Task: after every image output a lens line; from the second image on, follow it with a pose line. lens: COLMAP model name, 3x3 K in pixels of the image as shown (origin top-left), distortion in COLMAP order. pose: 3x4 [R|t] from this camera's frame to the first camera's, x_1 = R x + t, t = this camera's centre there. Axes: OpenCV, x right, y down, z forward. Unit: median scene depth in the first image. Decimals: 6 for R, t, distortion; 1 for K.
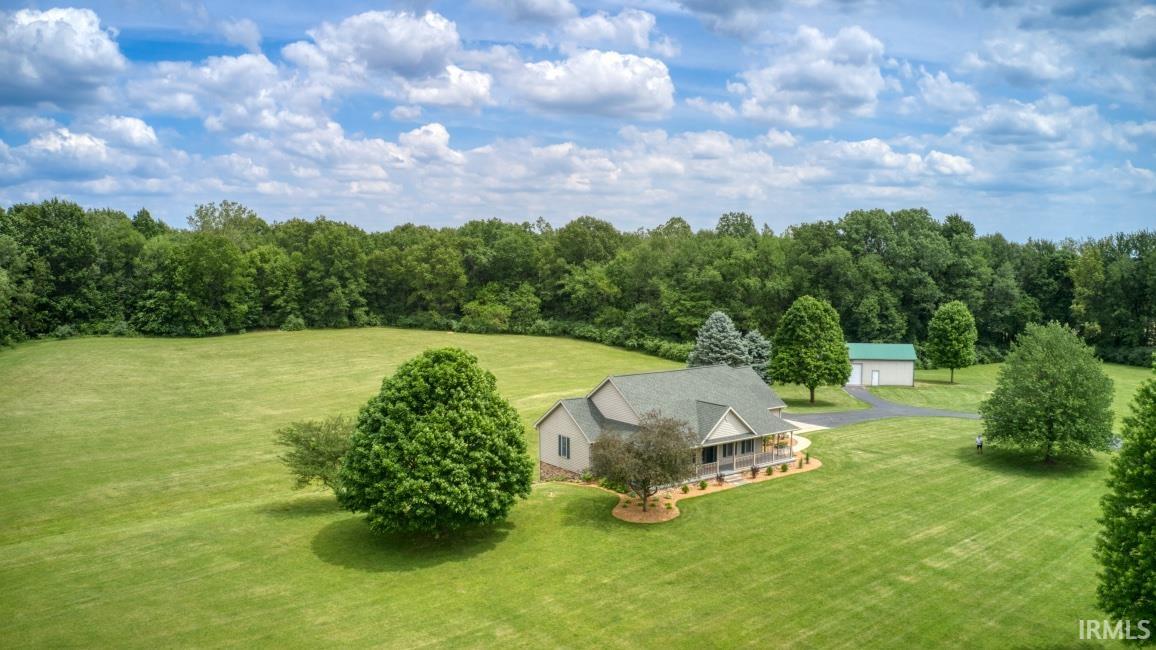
lens RADIAL K [[966.8, 0, 625.3], [0, 966.8, 322.8], [0, 0, 1]] dist [-0.178039, -0.002531]
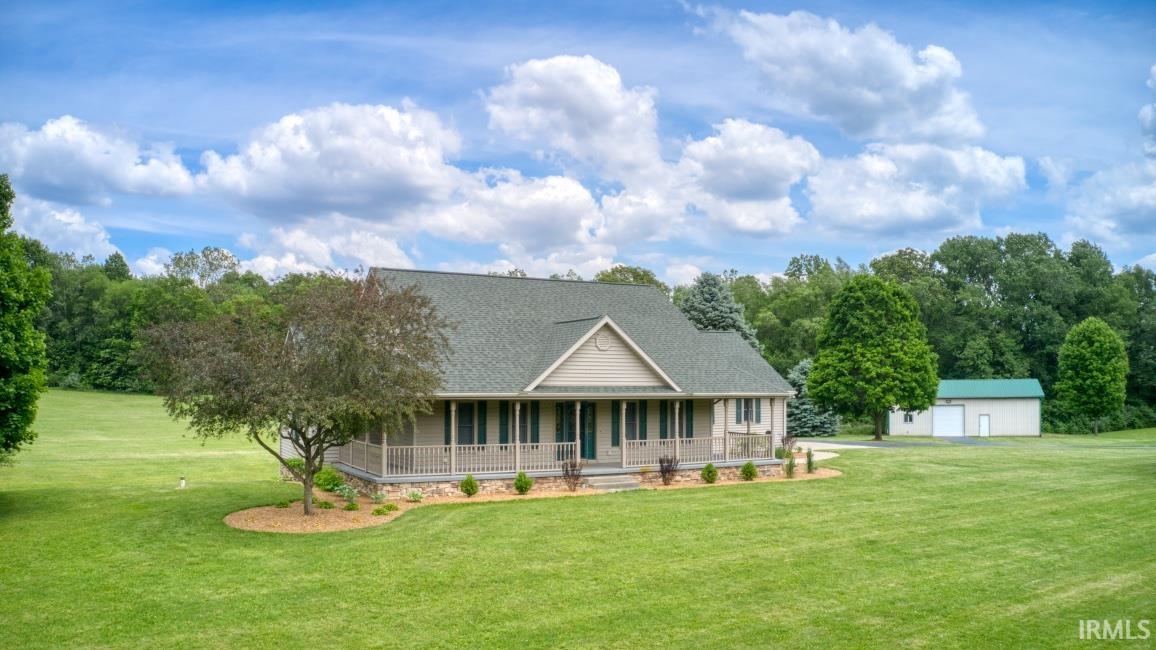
lens RADIAL K [[941.3, 0, 578.0], [0, 941.3, 325.0], [0, 0, 1]] dist [-0.235610, 0.097985]
pose [[0.982988, -0.017325, -0.182850, 0.091484], [-0.009321, 0.989553, -0.143868, 0.079859], [0.183432, 0.143125, 0.972557, 0.300347]]
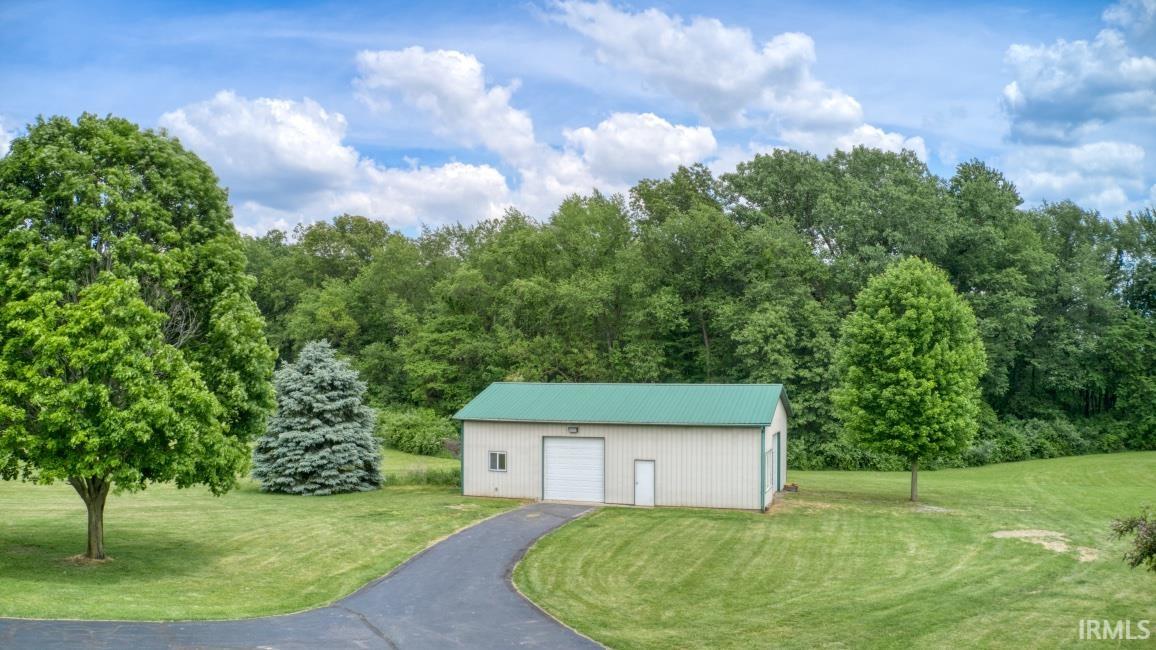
lens RADIAL K [[909.2, 0, 579.0], [0, 909.2, 349.2], [0, 0, 1]] dist [-0.176196, 0.001162]
pose [[0.984100, -0.011848, -0.177222, 0.287422], [-0.006269, 0.994834, -0.101318, 0.042932], [0.177507, 0.100818, 0.978942, 0.671389]]
